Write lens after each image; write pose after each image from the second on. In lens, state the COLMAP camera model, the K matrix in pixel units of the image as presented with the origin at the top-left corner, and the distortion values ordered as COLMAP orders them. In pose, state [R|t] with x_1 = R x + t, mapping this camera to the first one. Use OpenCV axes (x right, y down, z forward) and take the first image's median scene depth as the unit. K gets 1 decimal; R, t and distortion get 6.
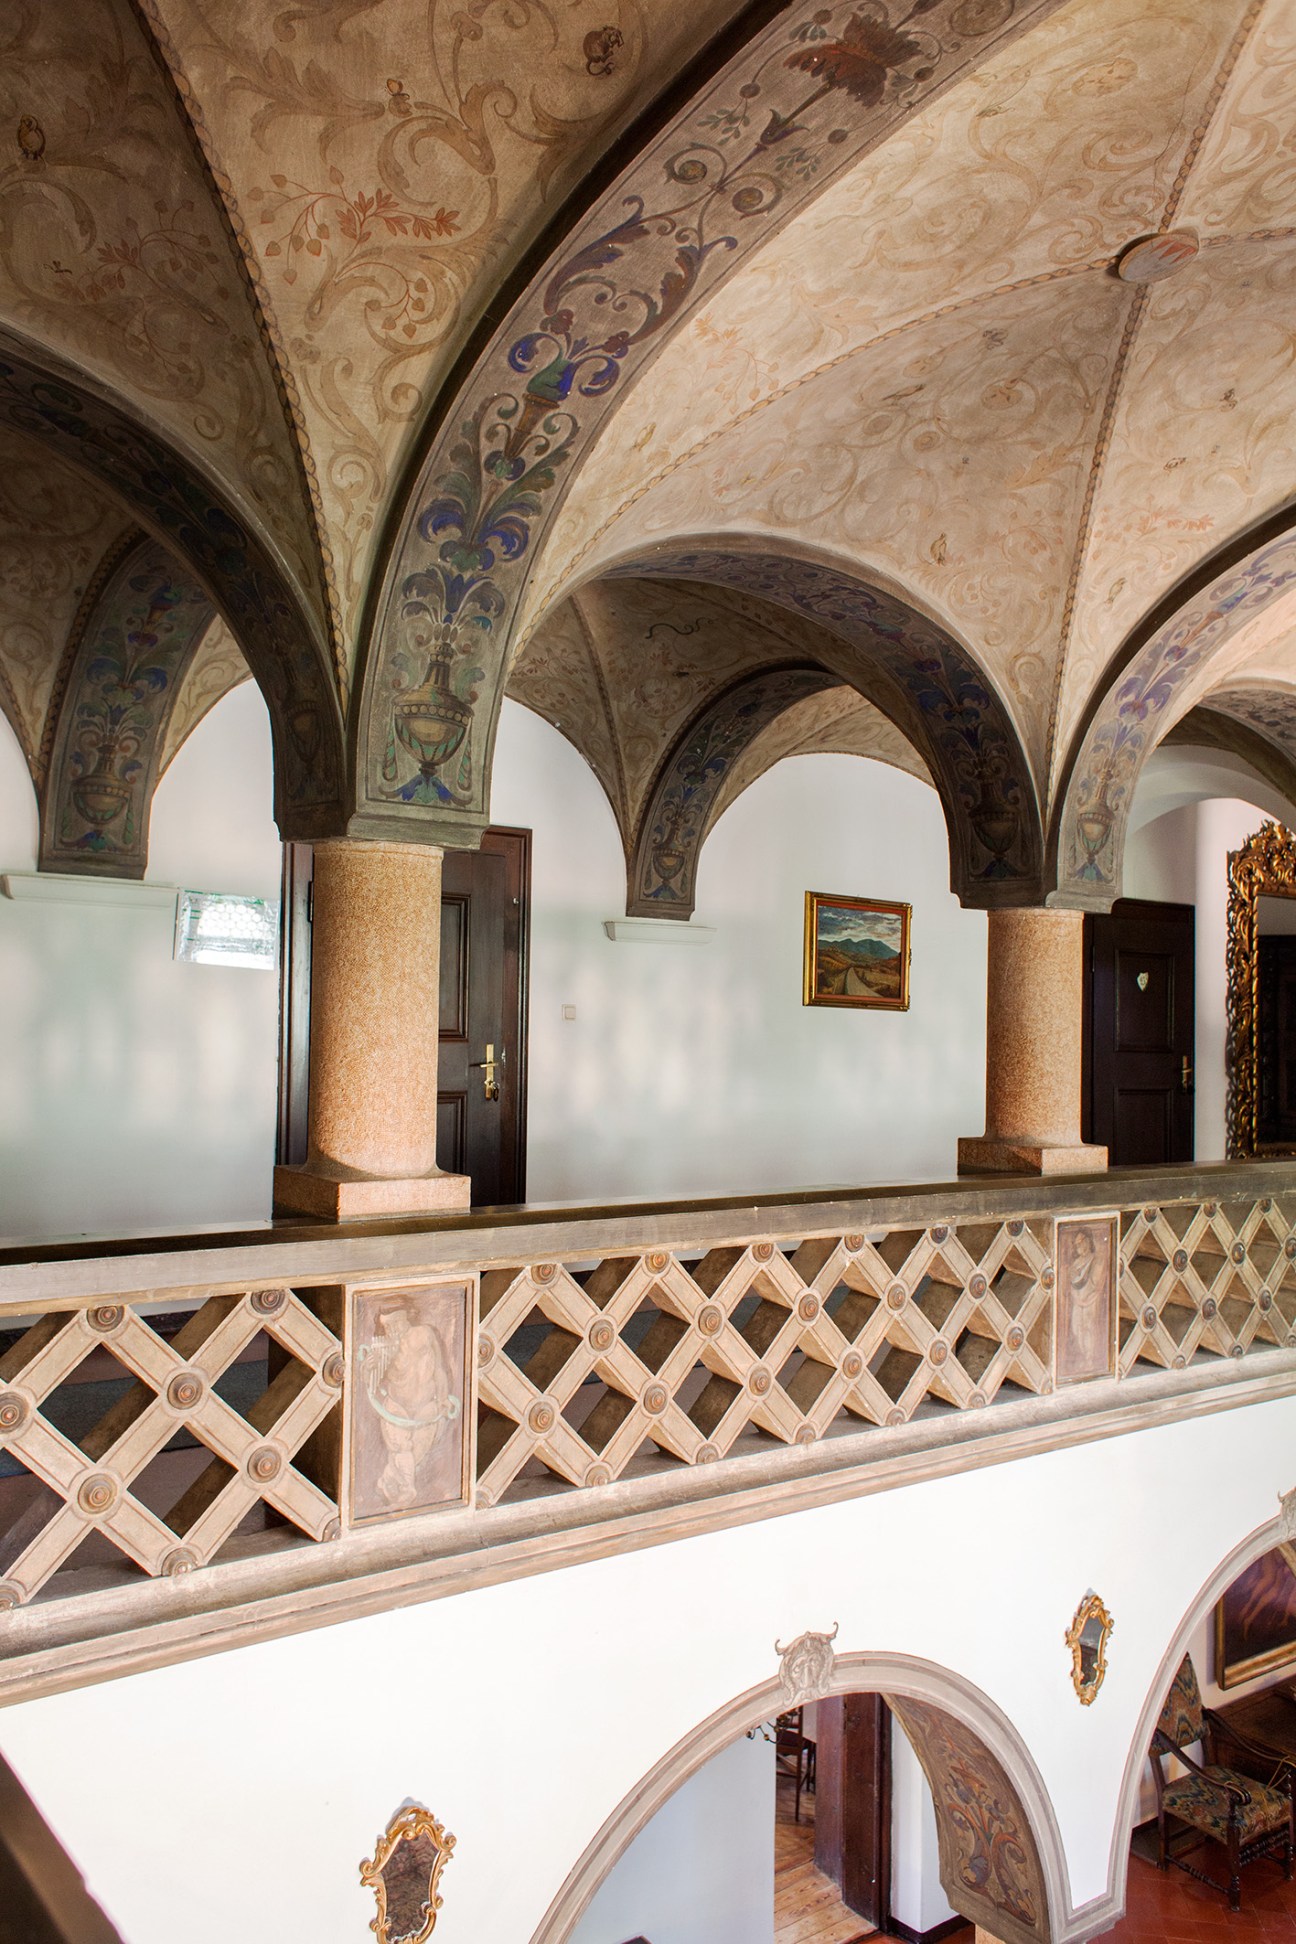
lens RADIAL K [[1989.9, 0, 648.0], [0, 1989.9, 972.0], [0, 0, 1]] dist [0.011561, -0.018083]
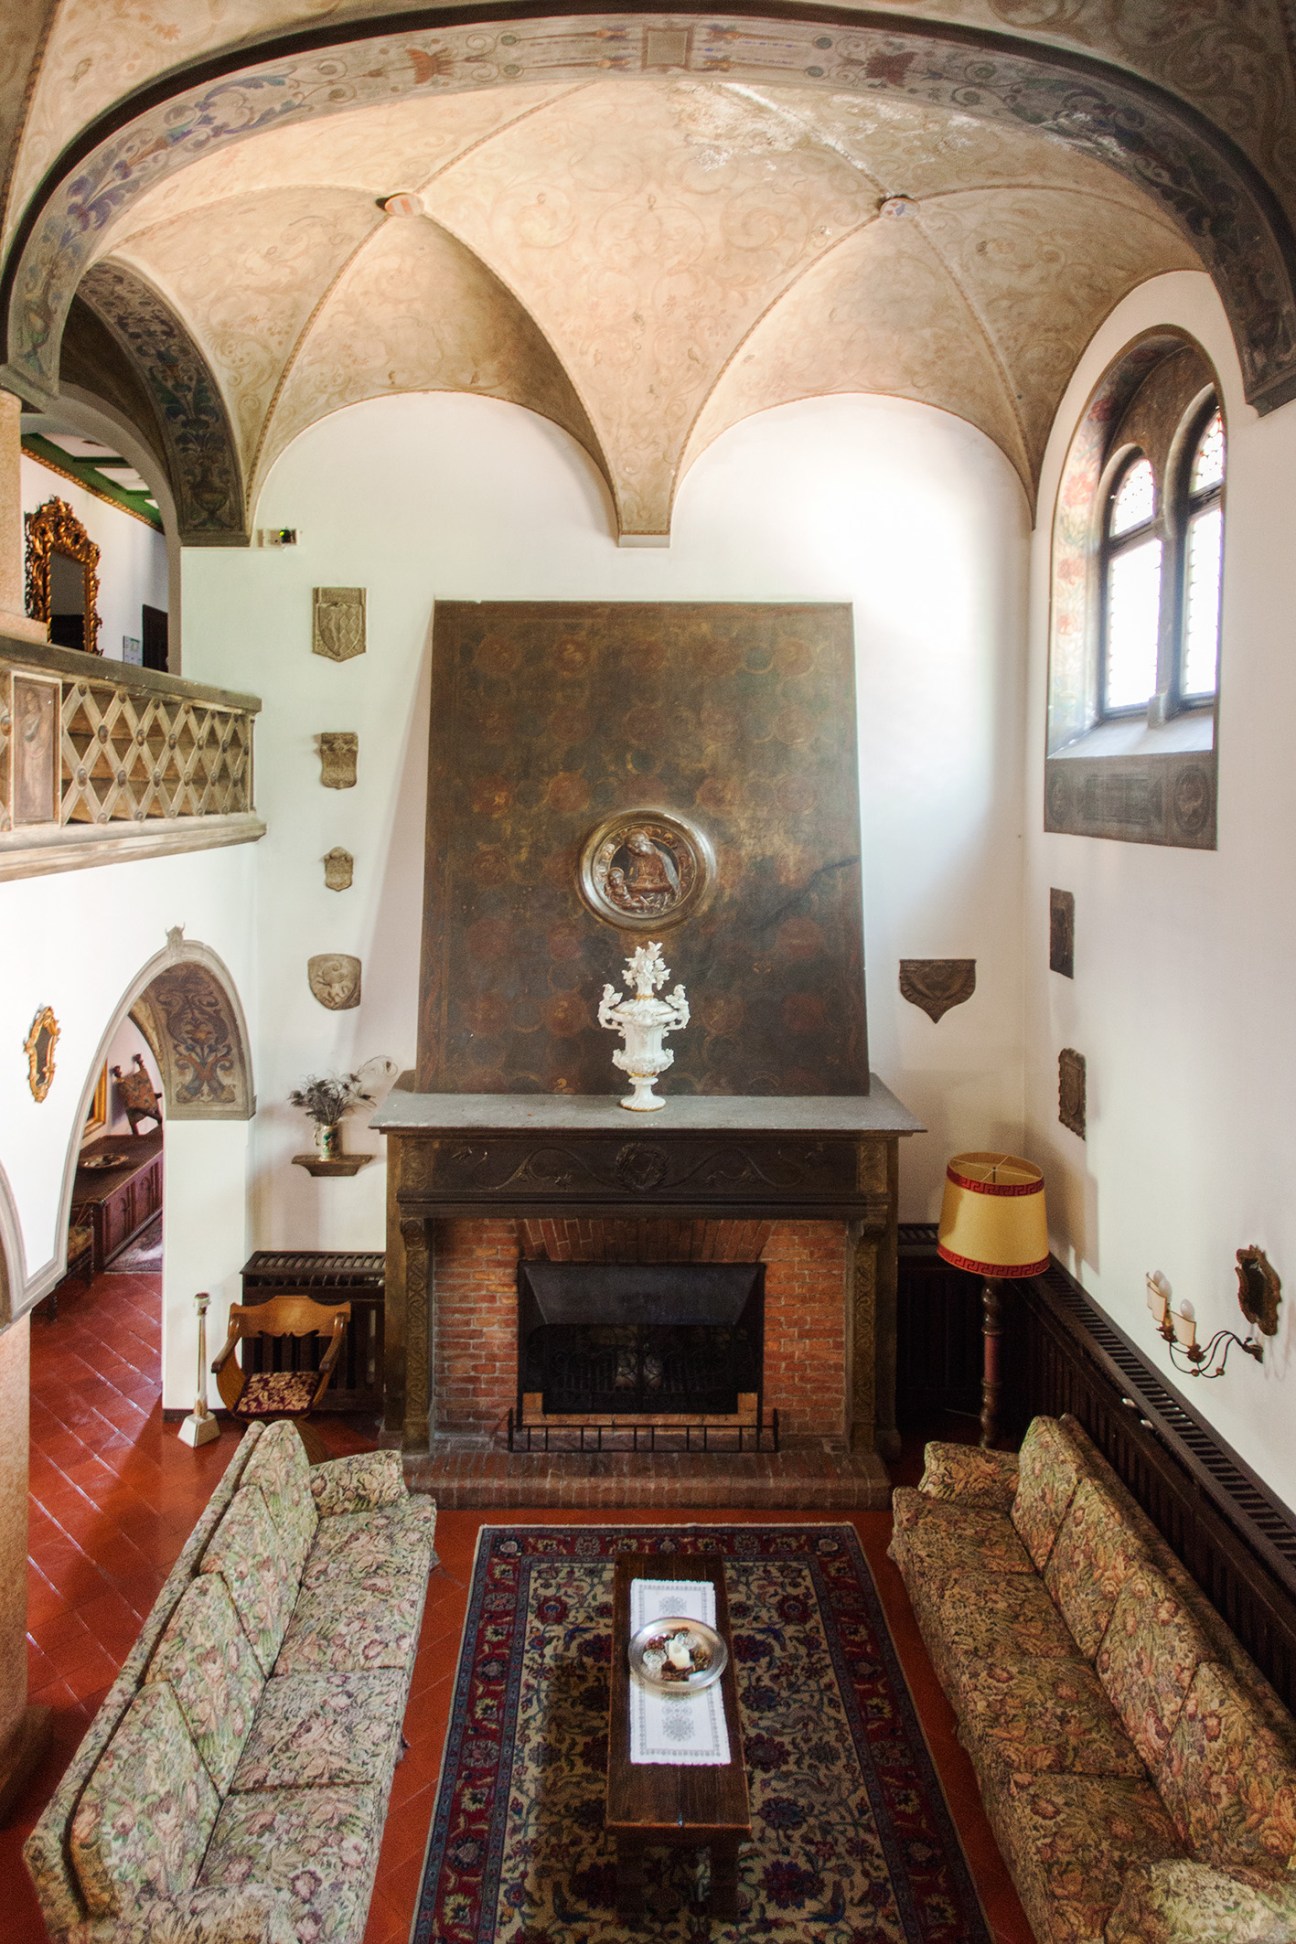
lens RADIAL K [[1054.2, 0, 648.0], [0, 1054.2, 972.0], [0, 0, 1]] dist [0.019613, -0.002291]
pose [[0.521589, -0.071673, 0.850181, -0.144343], [0.046928, 0.997367, 0.055291, 0.277529], [-0.851905, 0.011058, 0.523579, 0.340622]]
